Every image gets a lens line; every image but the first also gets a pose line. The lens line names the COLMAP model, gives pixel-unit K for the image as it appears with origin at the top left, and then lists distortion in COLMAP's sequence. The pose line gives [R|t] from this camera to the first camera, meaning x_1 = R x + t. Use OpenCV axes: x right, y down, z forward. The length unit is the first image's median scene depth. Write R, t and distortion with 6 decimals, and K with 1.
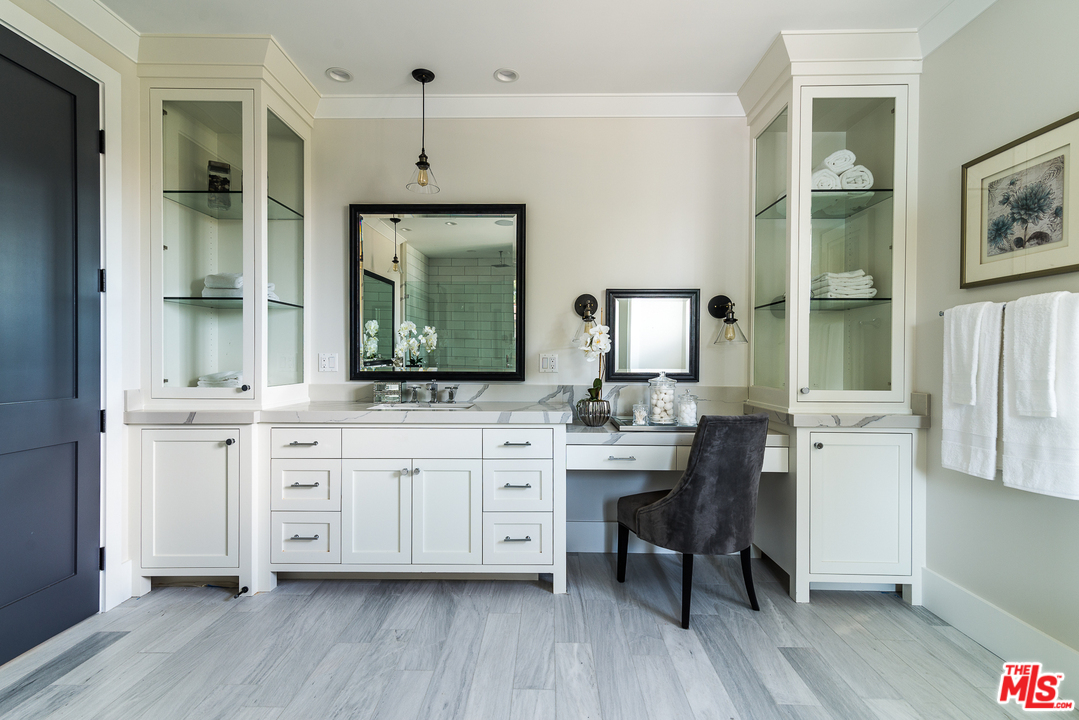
lens RADIAL K [[508.7, 0, 544.0], [0, 508.7, 359.4], [0, 0, 1]] dist [0.003268, -0.000556]
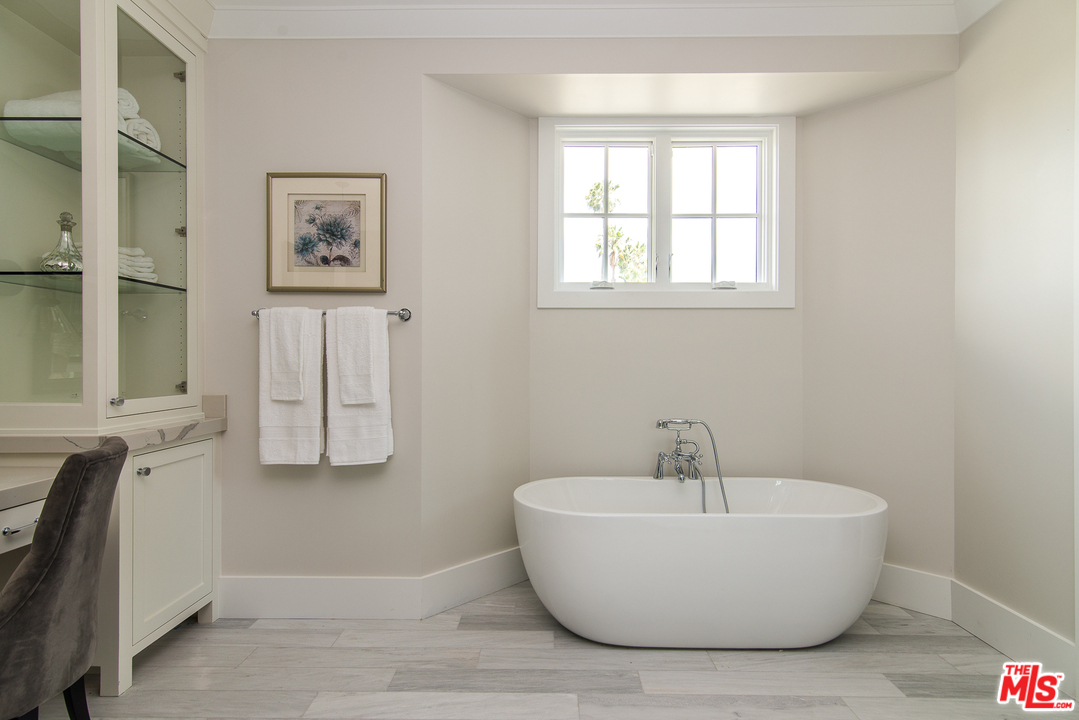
lens RADIAL K [[544.9, 0, 544.5], [0, 544.9, 363.5], [0, 0, 1]] dist [0.005482, -0.001019]
pose [[-0.006731, -0.007867, 0.999946, -0.333054], [0.003333, 0.999963, 0.007890, 0.003237], [-0.999972, 0.003386, -0.006704, 0.478609]]
